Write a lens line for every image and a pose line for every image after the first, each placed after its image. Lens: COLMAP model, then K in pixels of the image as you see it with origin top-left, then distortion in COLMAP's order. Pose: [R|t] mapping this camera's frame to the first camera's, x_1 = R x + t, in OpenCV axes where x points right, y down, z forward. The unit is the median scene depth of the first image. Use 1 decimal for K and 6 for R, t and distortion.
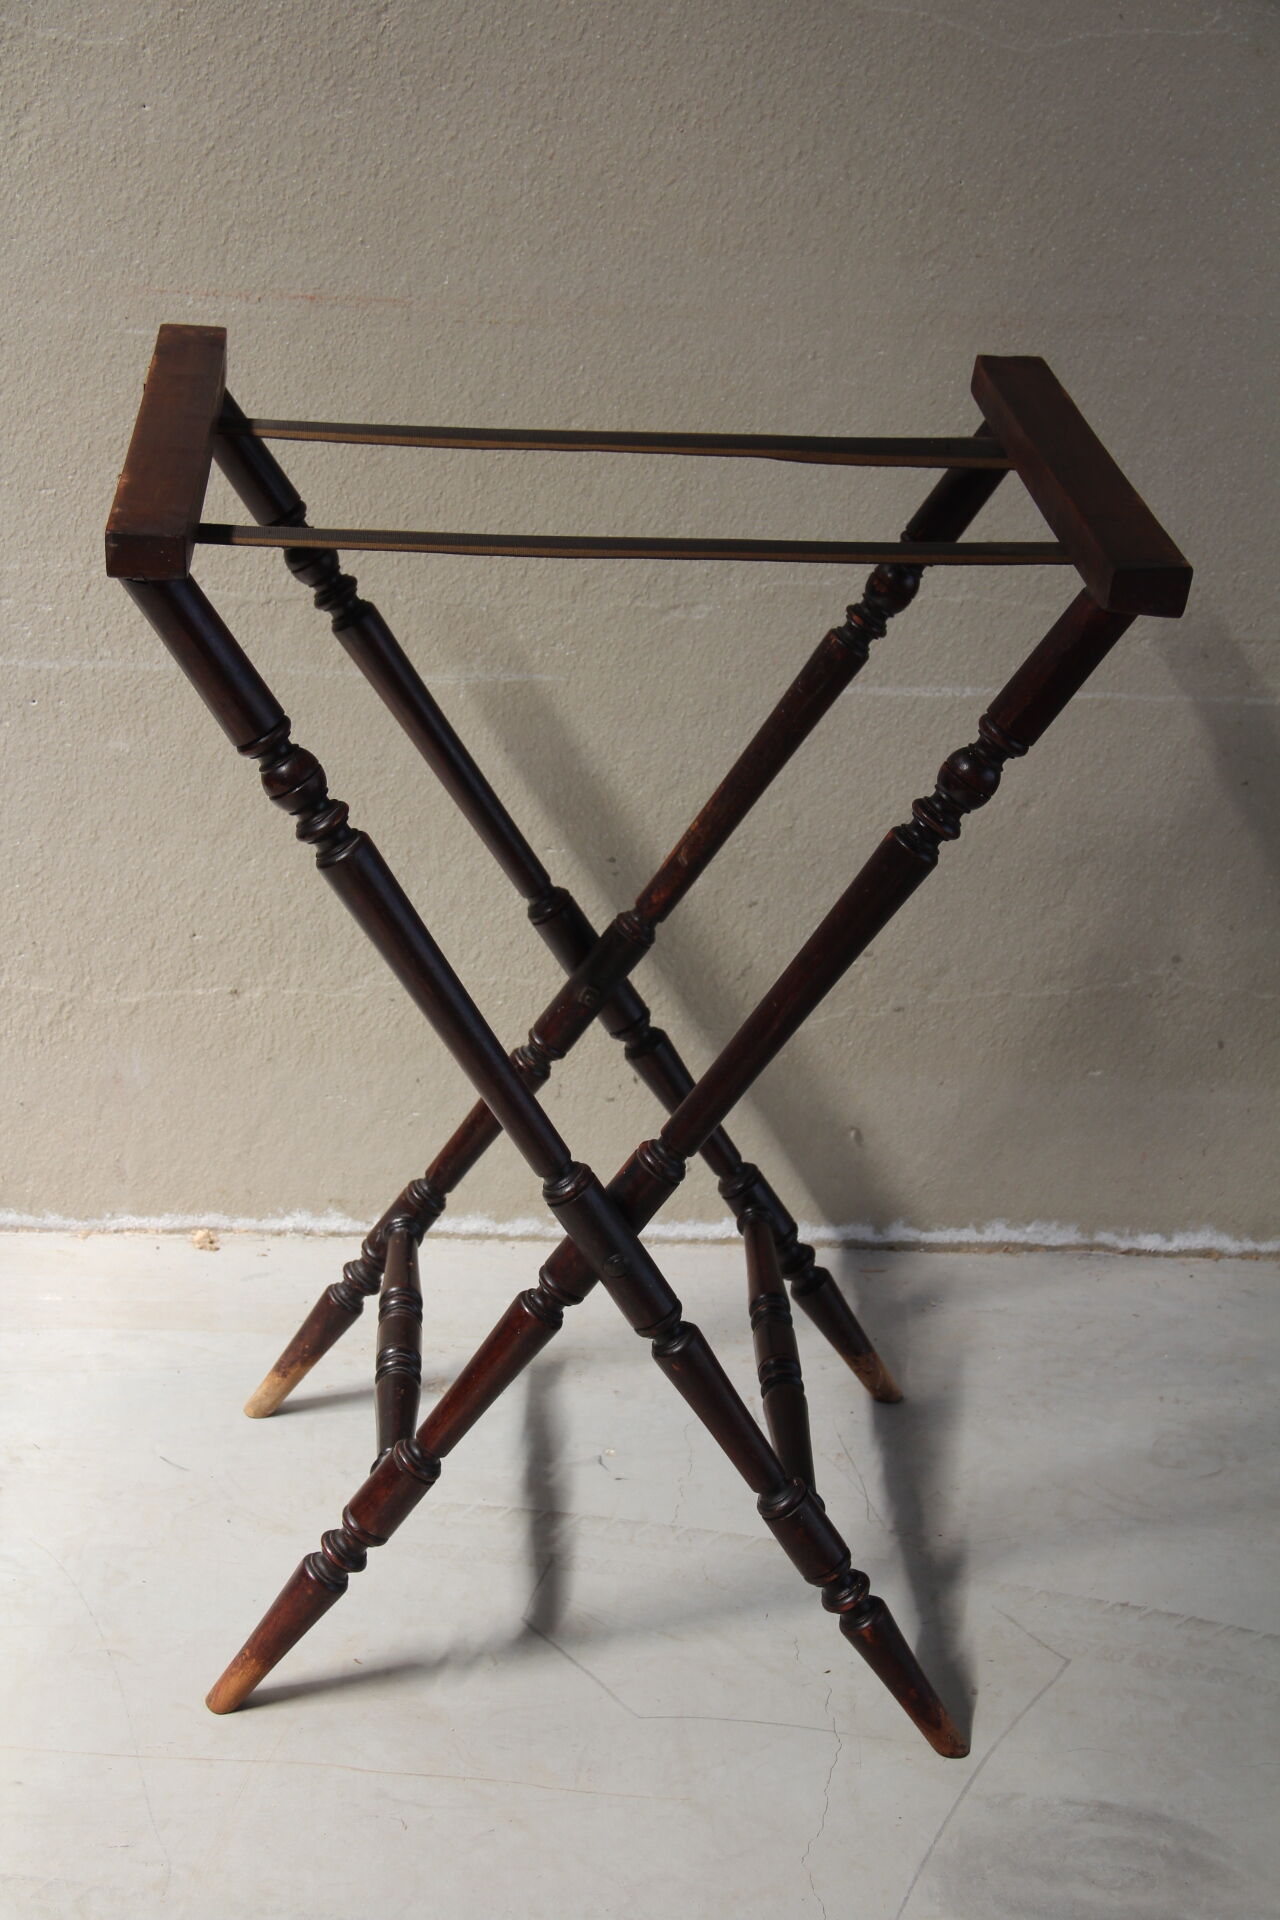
lens RADIAL K [[3396.0, 0, 637.0], [0, 3396.0, 1009.3], [0, 0, 1]] dist [0.219448, 0.000000]
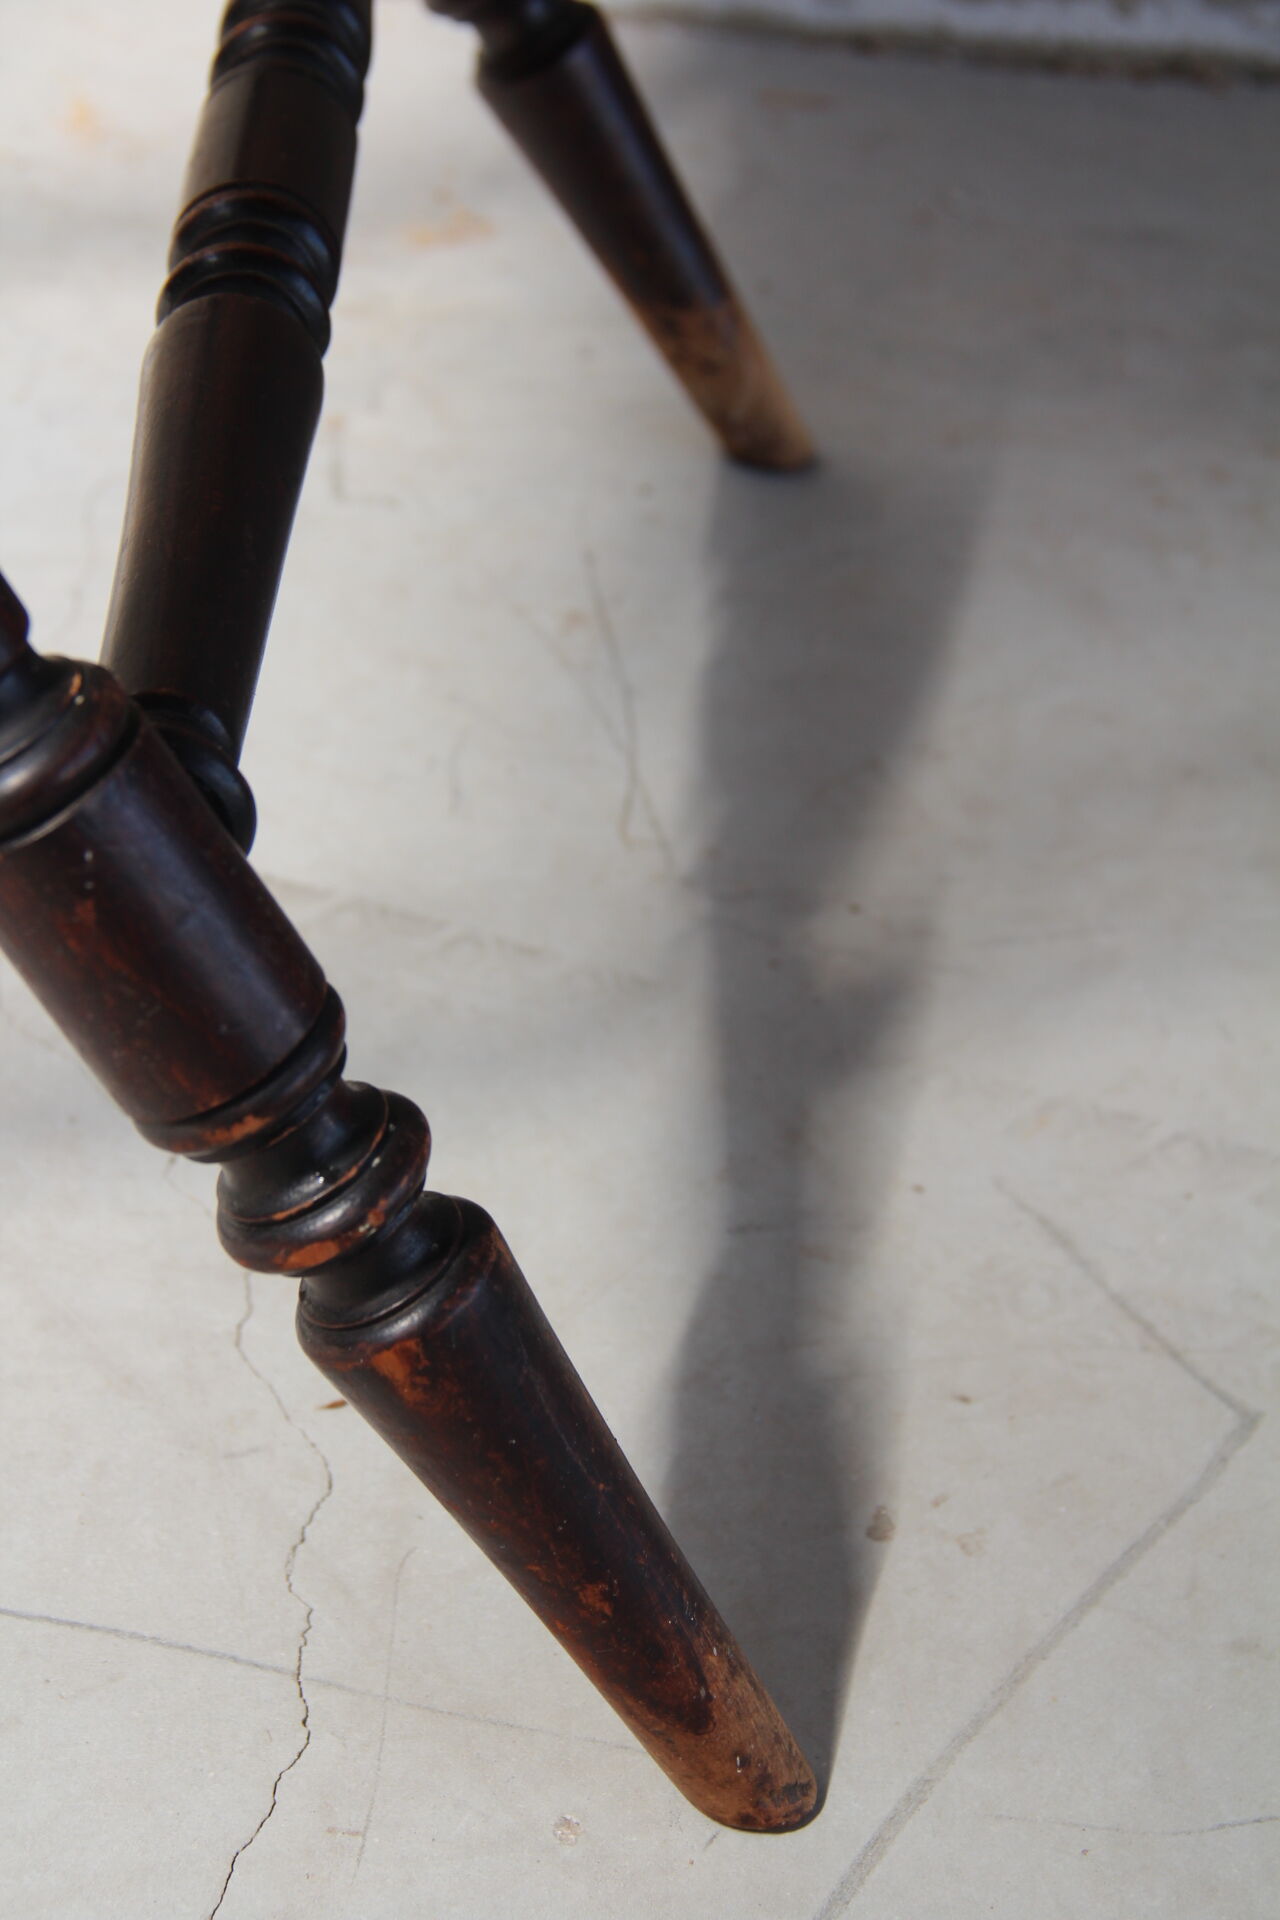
lens RADIAL K [[4138.4, 0, 638.5], [0, 4138.4, 957.6], [0, 0, 1]] dist [0.326586, 0.000000]
pose [[0.996289, 0.085535, -0.009594, 0.072740], [-0.081717, 0.974994, 0.206660, 0.084534], [0.027030, -0.205109, 0.978366, 0.639969]]
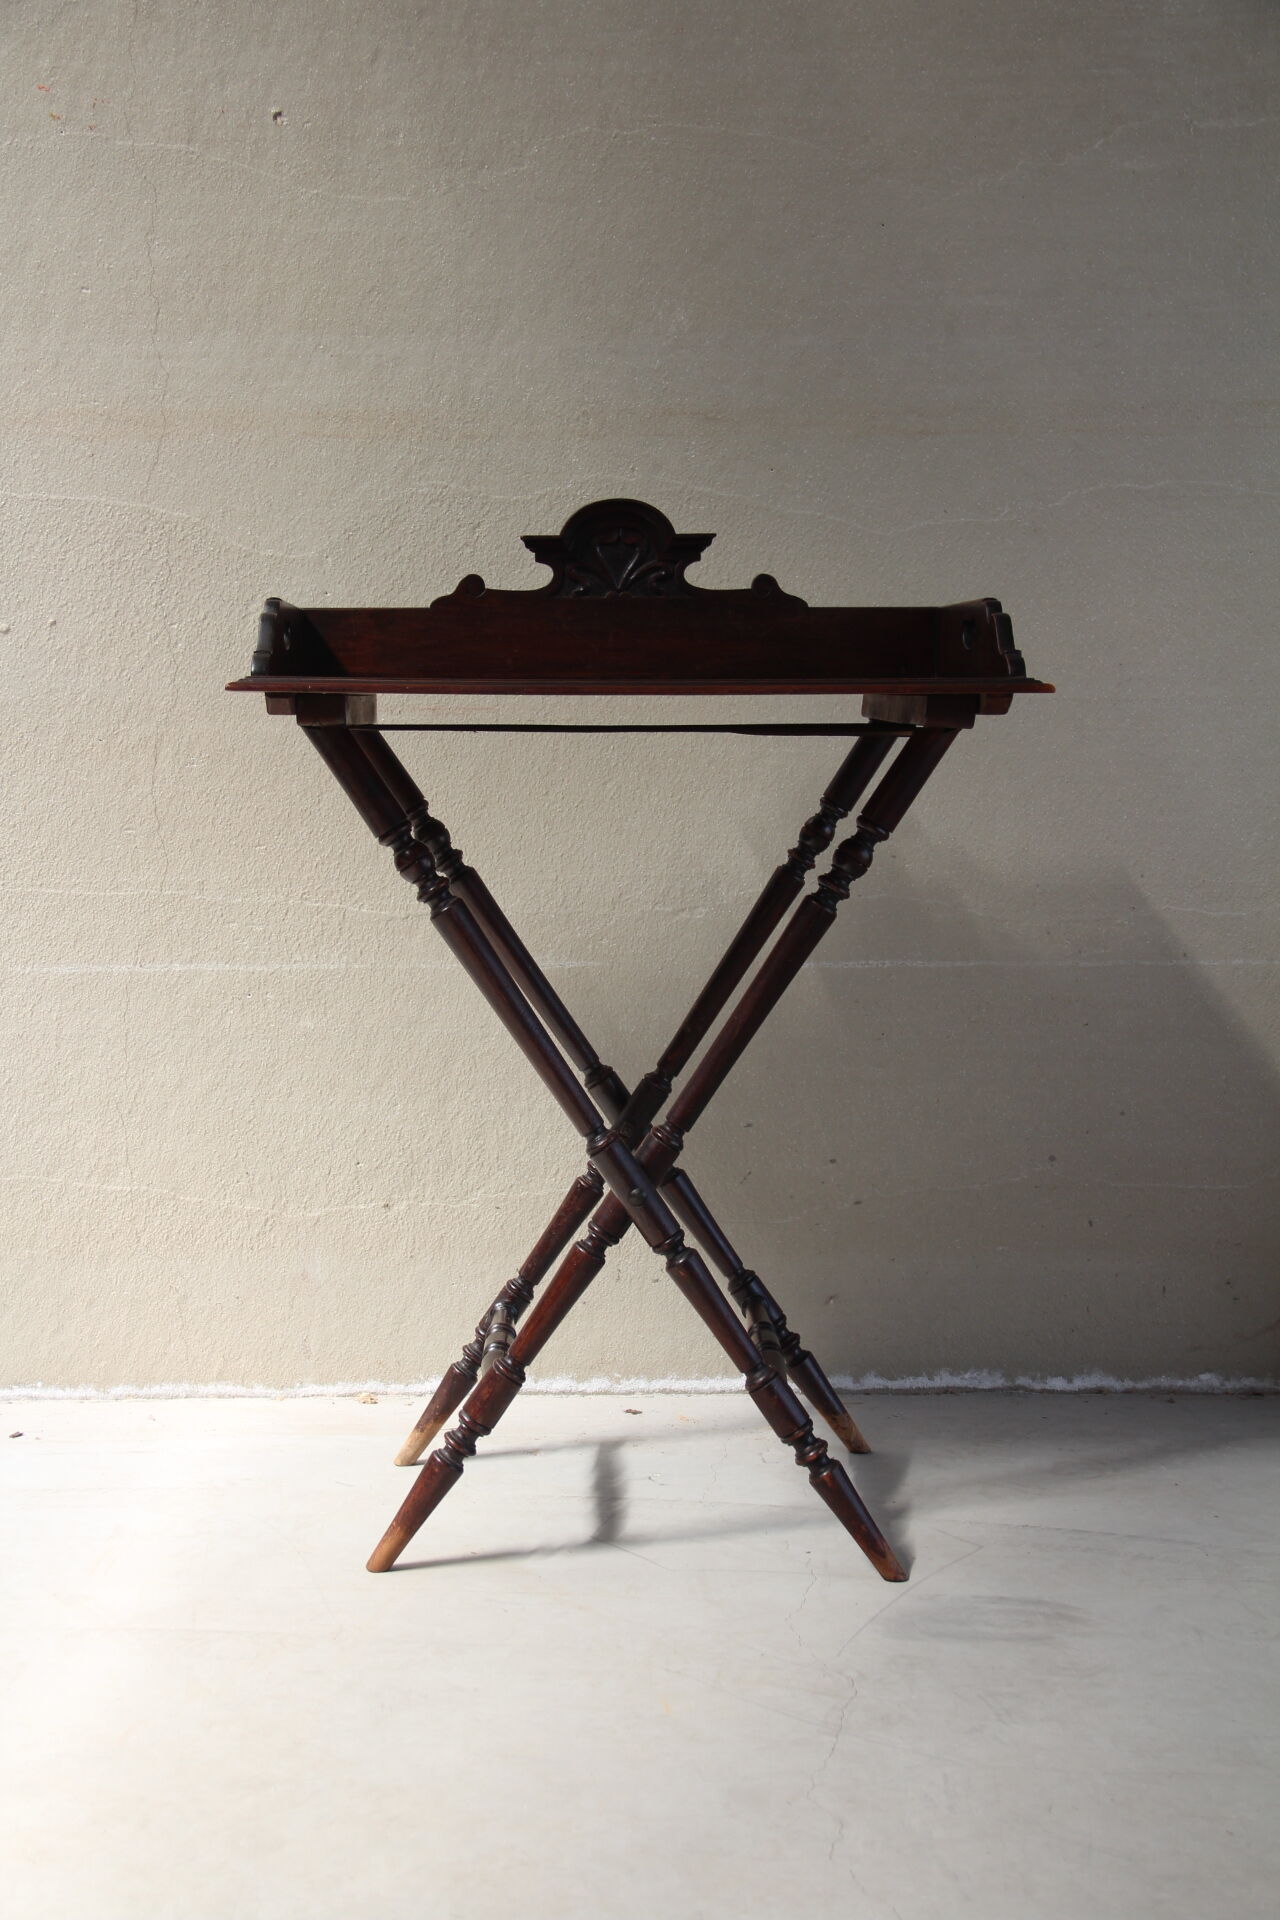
lens RADIAL K [[2938.5, 0, 641.6], [0, 2938.5, 1015.5], [0, 0, 1]] dist [0.079217, 0.000000]
pose [[0.998397, -0.045765, -0.033308, 0.034814], [0.033136, 0.949647, -0.311564, 0.330340], [0.045889, 0.309961, 0.949641, -0.196208]]
